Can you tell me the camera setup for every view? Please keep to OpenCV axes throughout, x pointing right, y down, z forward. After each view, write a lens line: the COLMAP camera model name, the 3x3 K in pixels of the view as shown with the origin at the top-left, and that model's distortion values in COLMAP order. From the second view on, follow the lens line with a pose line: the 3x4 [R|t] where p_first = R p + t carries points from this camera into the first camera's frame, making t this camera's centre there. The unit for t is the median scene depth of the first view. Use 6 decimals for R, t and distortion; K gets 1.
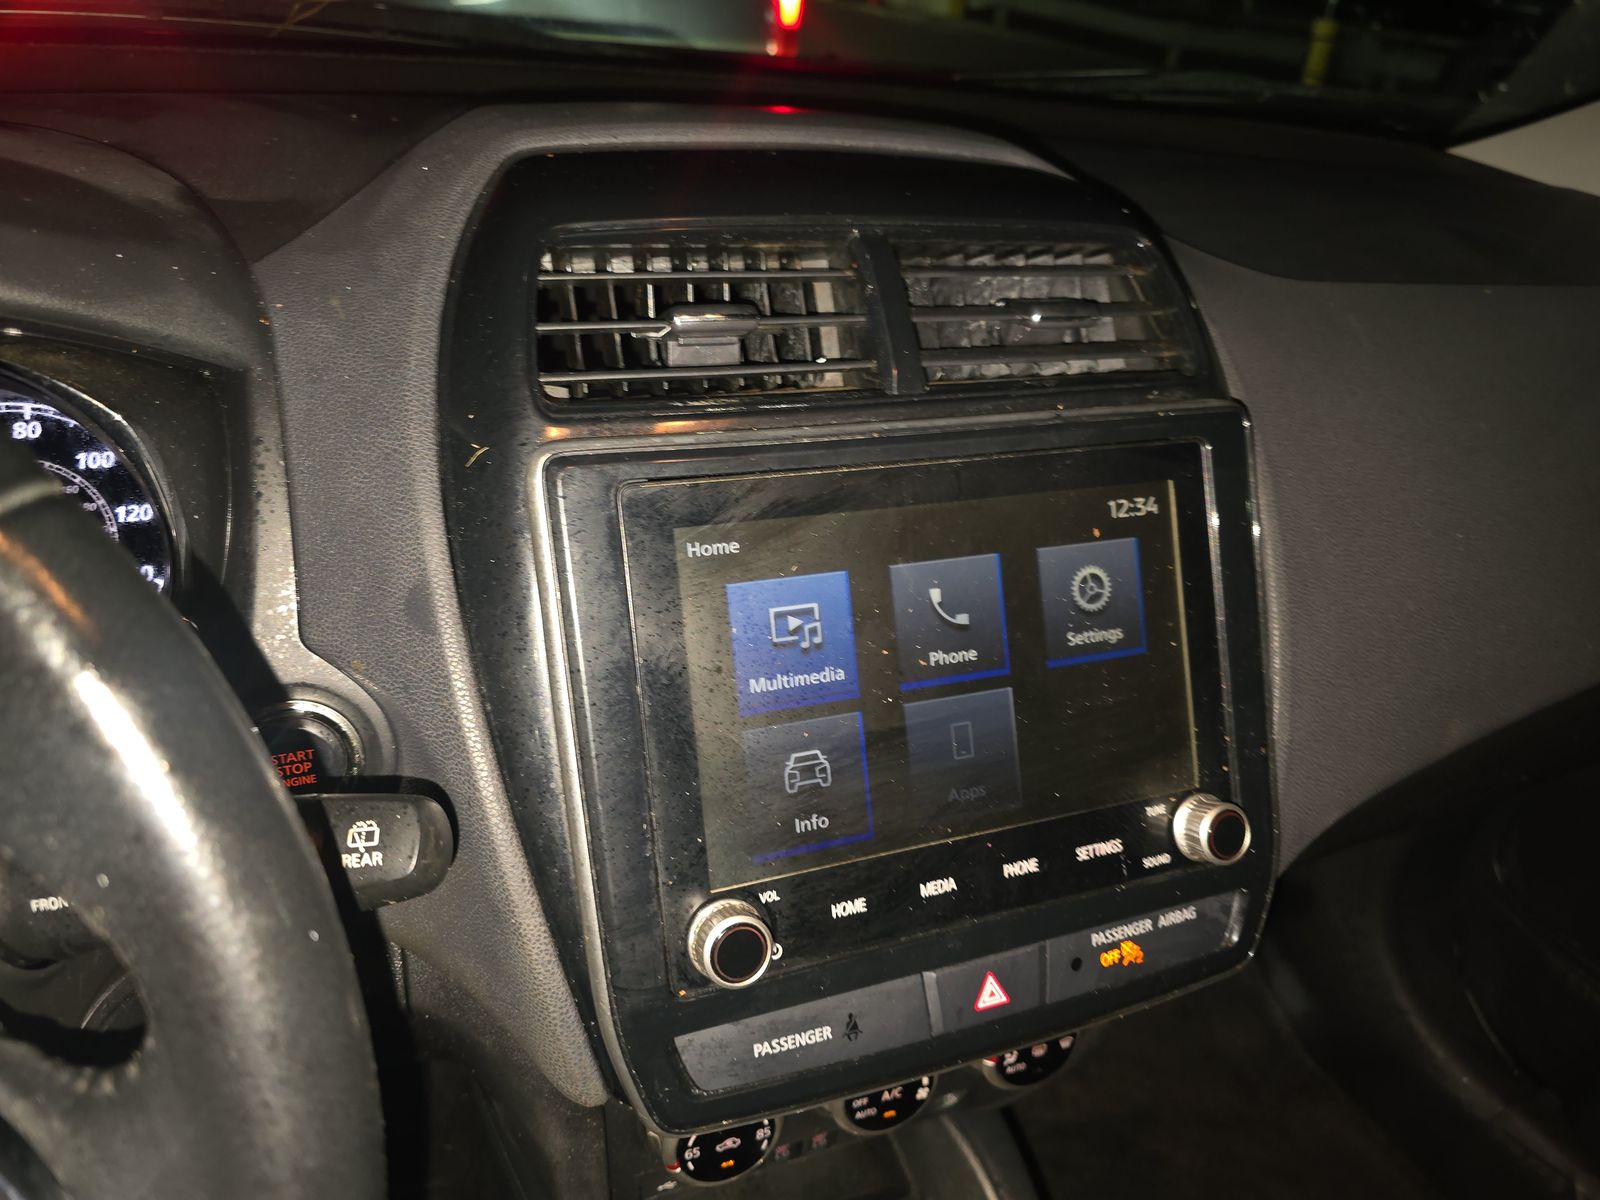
lens RADIAL K [[1066.3, 0, 817.4], [0, 1066.3, 598.1], [0, 0, 1]] dist [0.006974, -0.012404]
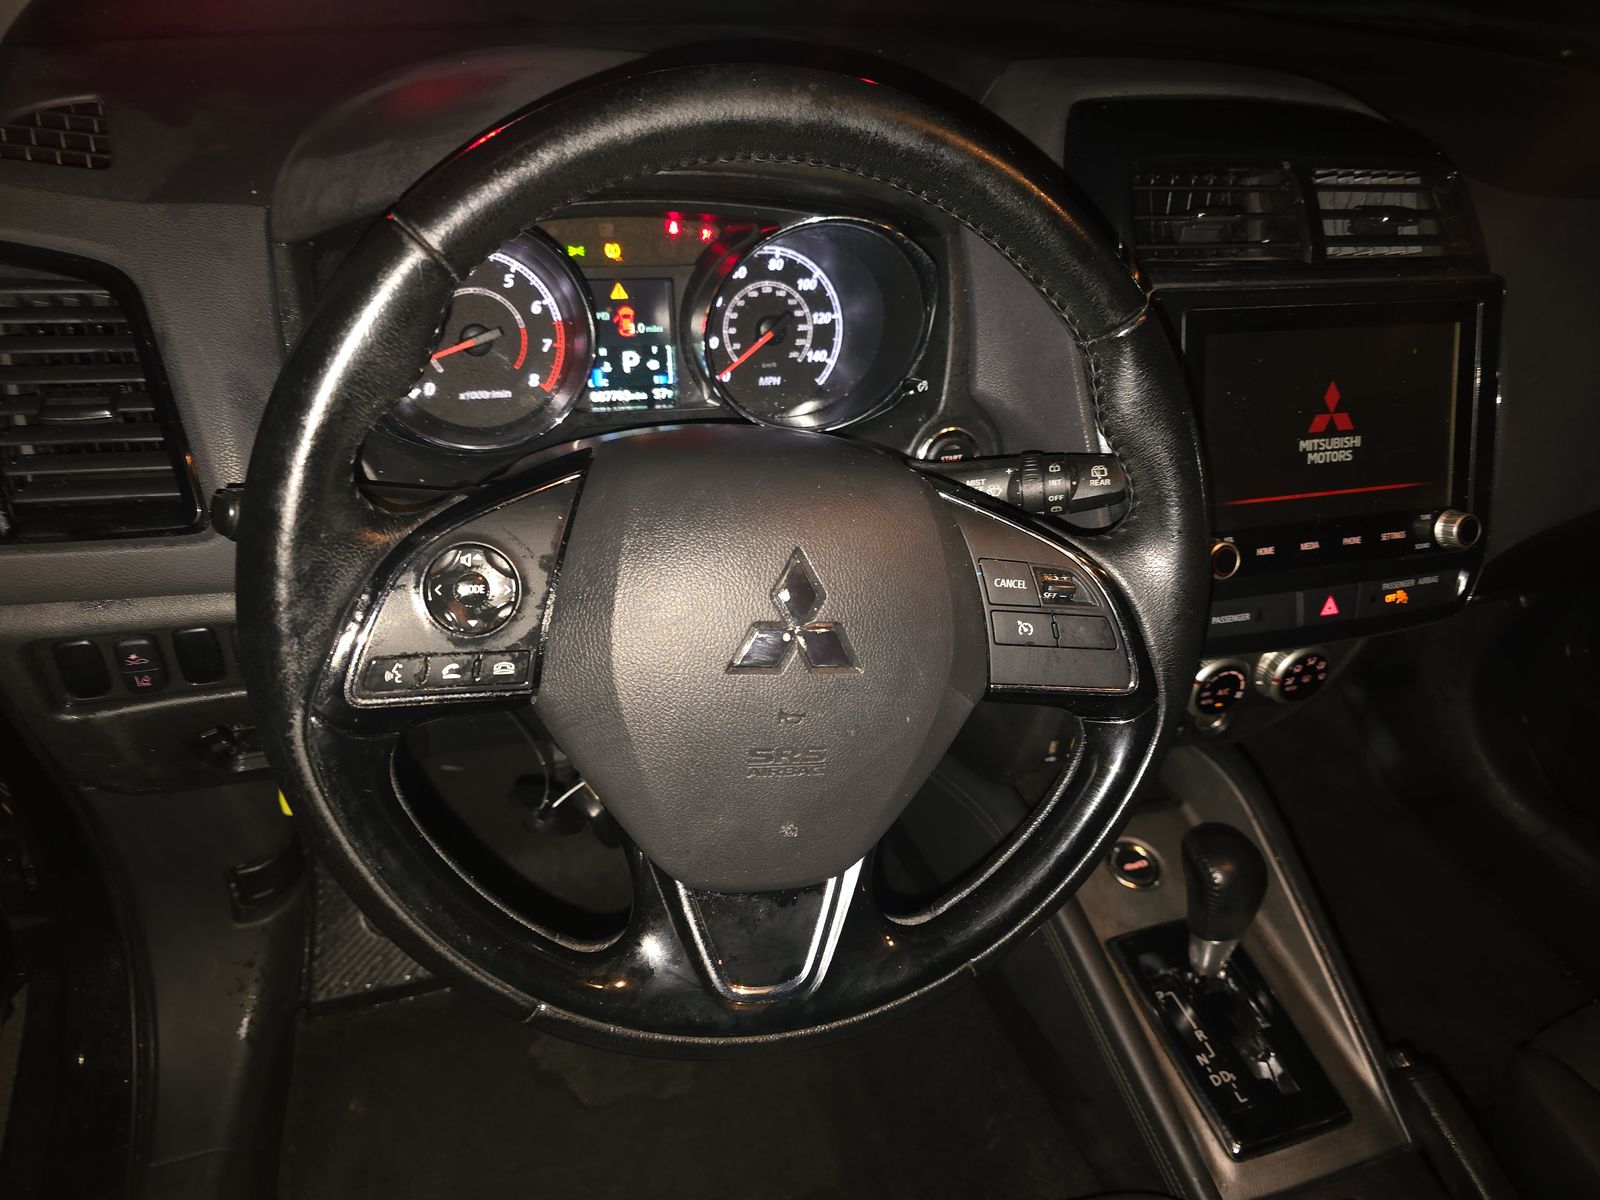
lens RADIAL K [[1066.3, 0, 790.3], [0, 1066.3, 606.8], [0, 0, 1]] dist [0.006974, -0.012404]
pose [[0.998009, 0.052062, -0.035597, -0.630784], [-0.046871, 0.989914, 0.133693, 0.155887], [0.042198, -0.131758, 0.990383, -0.766071]]
